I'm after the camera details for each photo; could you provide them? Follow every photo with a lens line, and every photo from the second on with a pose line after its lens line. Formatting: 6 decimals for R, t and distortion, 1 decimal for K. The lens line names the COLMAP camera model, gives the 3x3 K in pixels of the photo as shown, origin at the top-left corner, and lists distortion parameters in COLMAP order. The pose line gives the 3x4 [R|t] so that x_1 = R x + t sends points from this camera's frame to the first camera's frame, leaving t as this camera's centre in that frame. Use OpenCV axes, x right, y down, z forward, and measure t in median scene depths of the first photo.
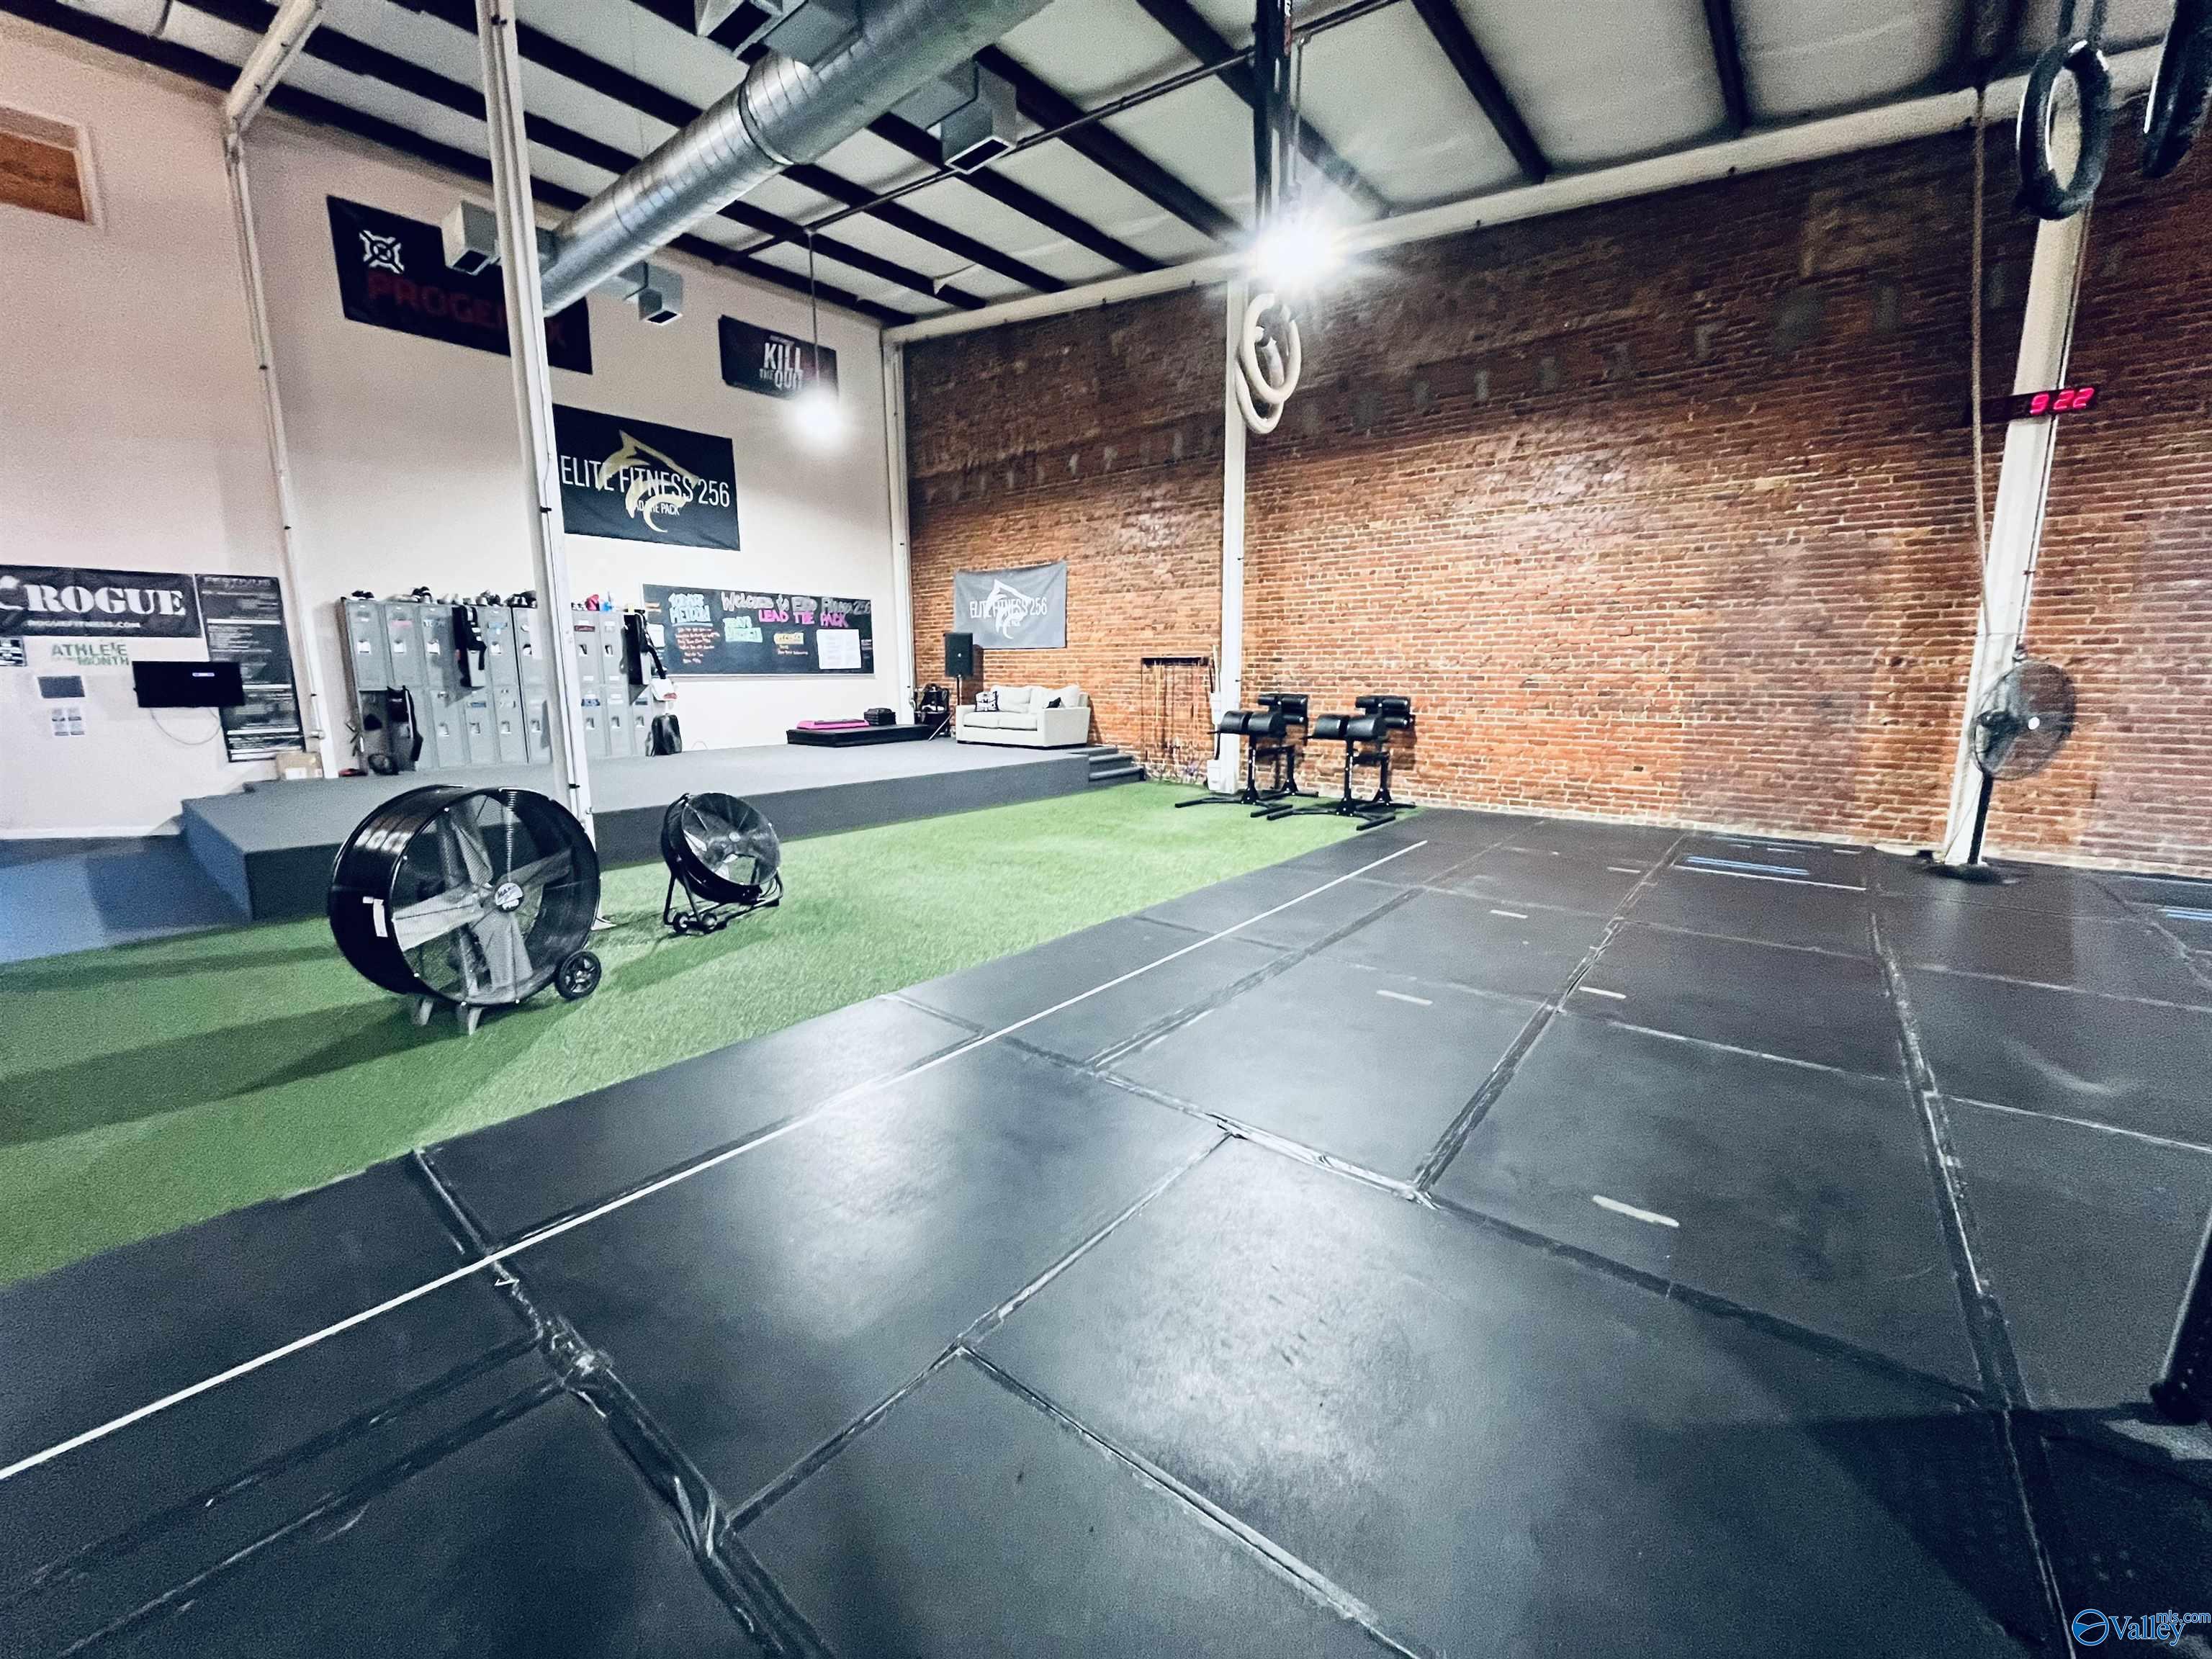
lens RADIAL K [[892.7, 0, 1092.8], [0, 892.7, 825.8], [0, 0, 1]] dist [-0.006452, 0.000529]
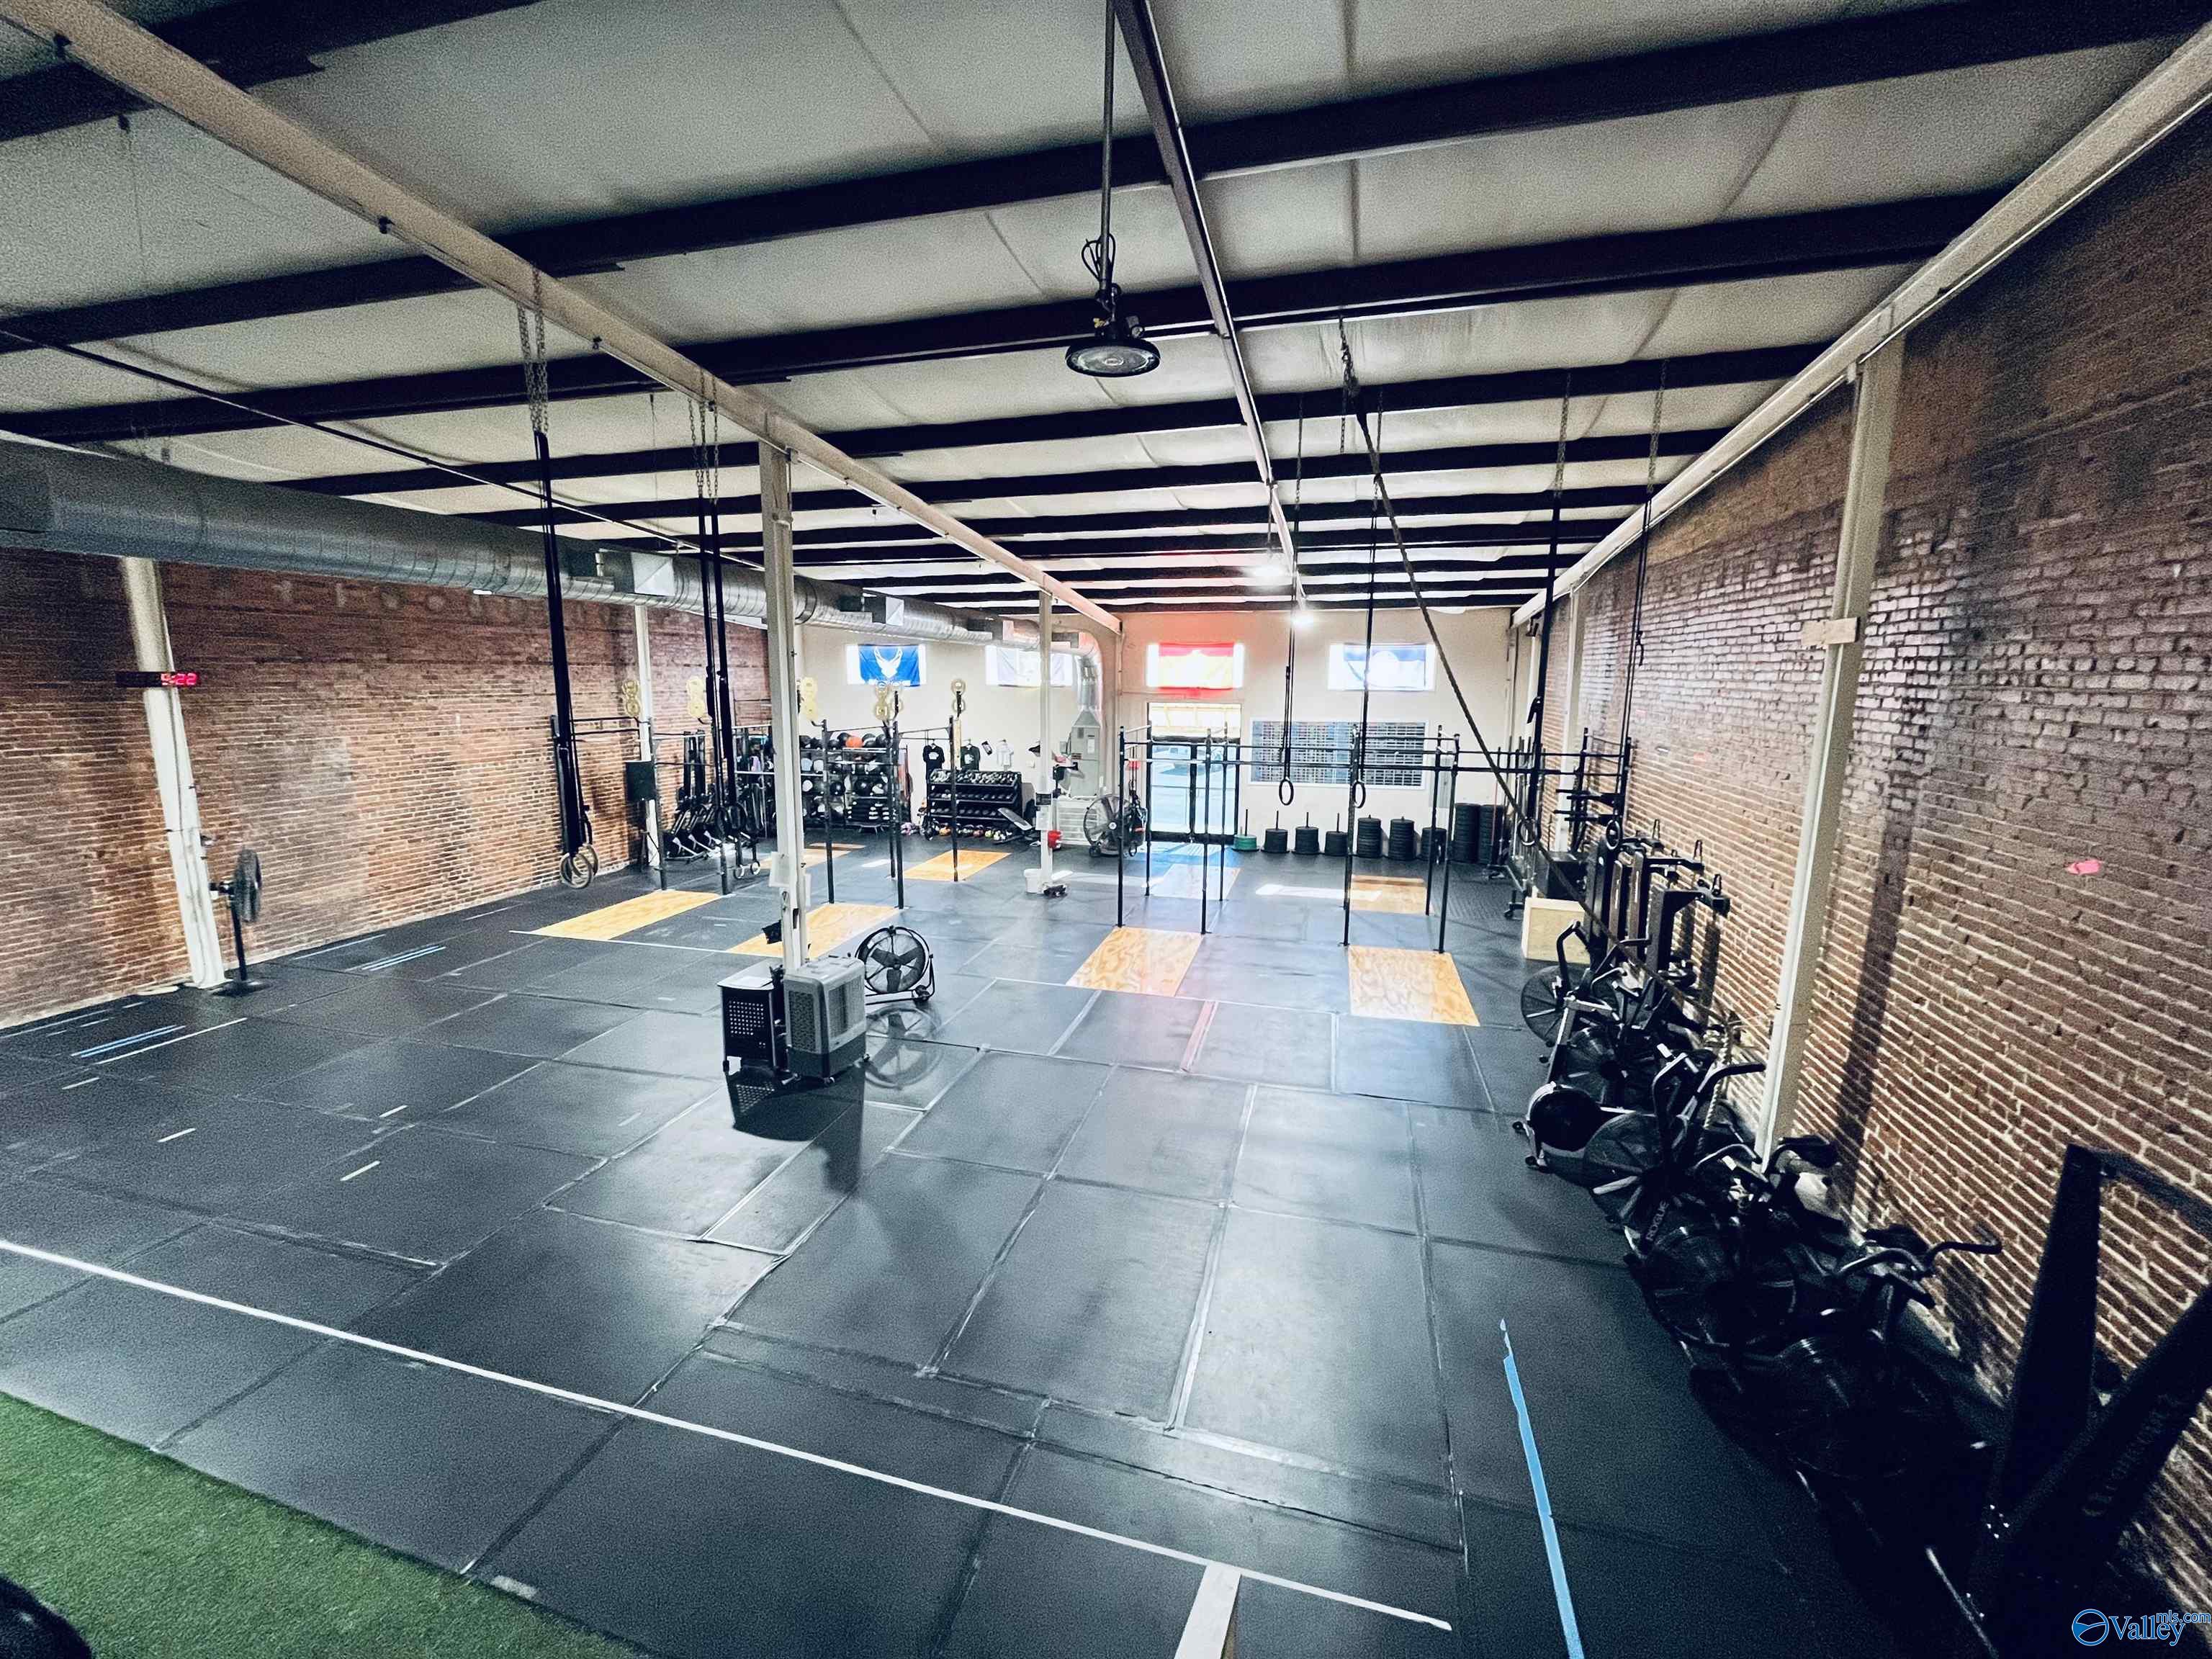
lens RADIAL K [[892.7, 0, 1092.8], [0, 892.7, 825.8], [0, 0, 1]] dist [-0.006452, 0.000529]
pose [[-0.406871, -0.152007, 0.900750, -0.524806], [0.155113, 0.960242, 0.232112, -0.194168], [-0.900220, 0.234158, -0.367116, 0.117488]]
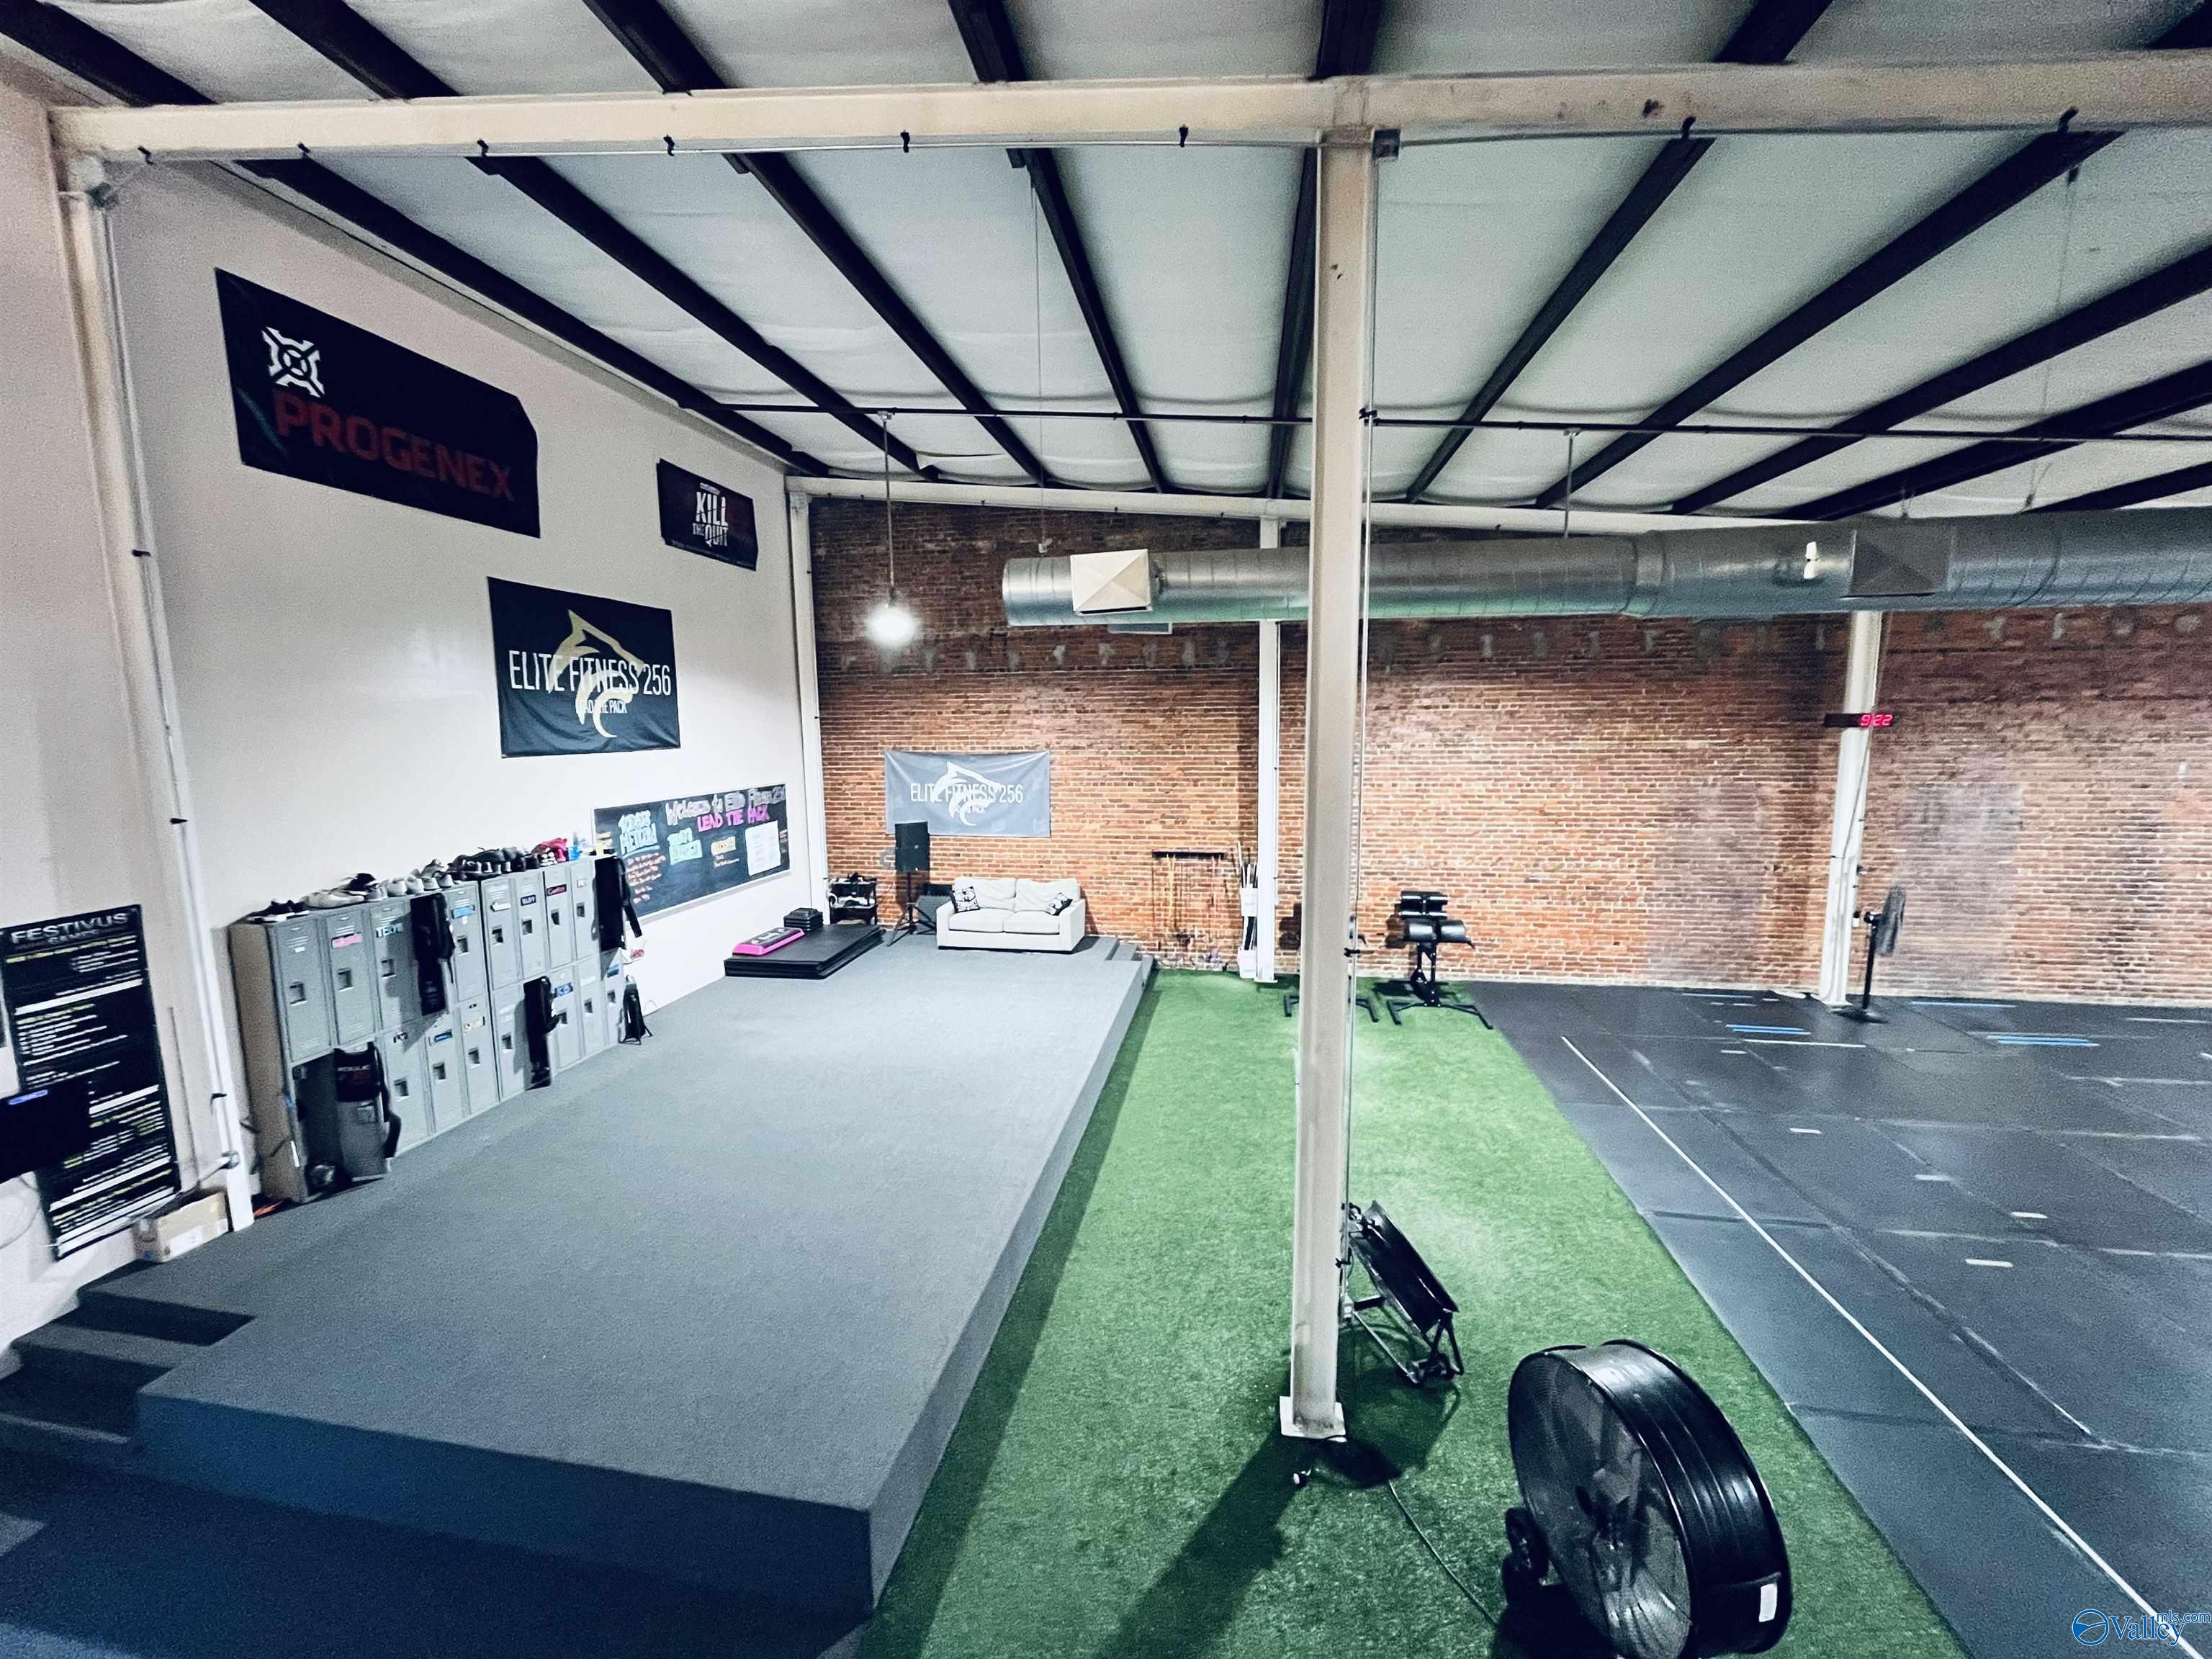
lens RADIAL K [[892.7, 0, 1092.8], [0, 892.7, 825.8], [0, 0, 1]] dist [-0.006452, 0.000529]
pose [[0.867206, -0.066057, 0.493549, -0.539486], [0.094727, 0.994947, -0.033279, -0.205128], [-0.488857, 0.075612, 0.869081, 0.166721]]
